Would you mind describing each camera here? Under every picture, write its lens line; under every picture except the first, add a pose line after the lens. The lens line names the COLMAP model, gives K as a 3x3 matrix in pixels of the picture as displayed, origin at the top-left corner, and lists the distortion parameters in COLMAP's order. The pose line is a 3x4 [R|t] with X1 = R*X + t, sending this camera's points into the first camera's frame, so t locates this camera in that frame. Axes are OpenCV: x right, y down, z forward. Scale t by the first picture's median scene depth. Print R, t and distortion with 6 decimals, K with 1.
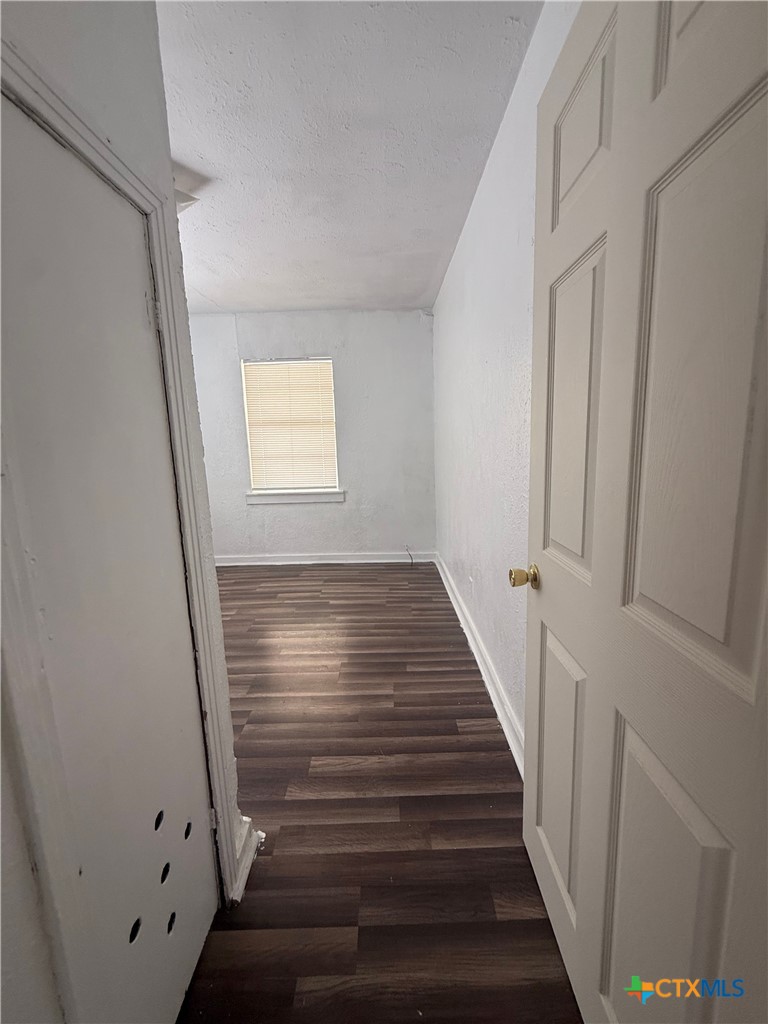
lens RADIAL K [[418.5, 0, 383.2], [0, 418.5, 512.1], [0, 0, 1]] dist [0.000365, 0.000049]
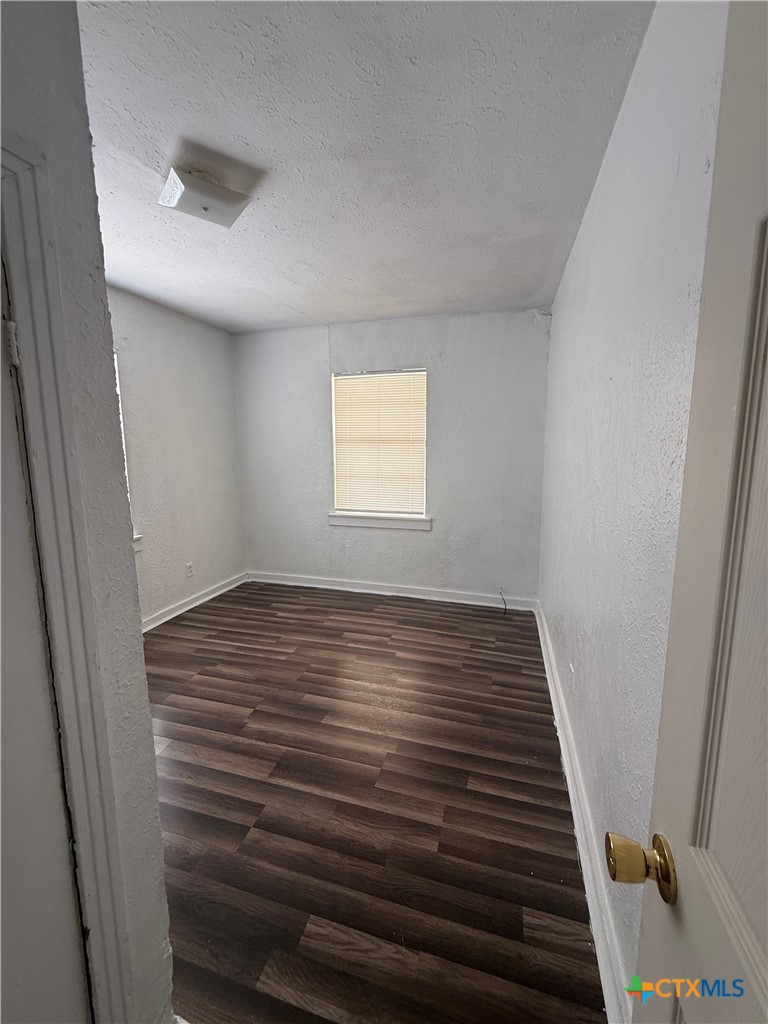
lens RADIAL K [[418.5, 0, 380.4], [0, 418.5, 511.9], [0, 0, 1]] dist [0.000365, 0.000049]
pose [[0.960769, 0.066624, -0.269230, 0.045811], [-0.069761, 0.997562, -0.002090, -0.061995], [0.268434, 0.020790, 0.963074, 0.134351]]
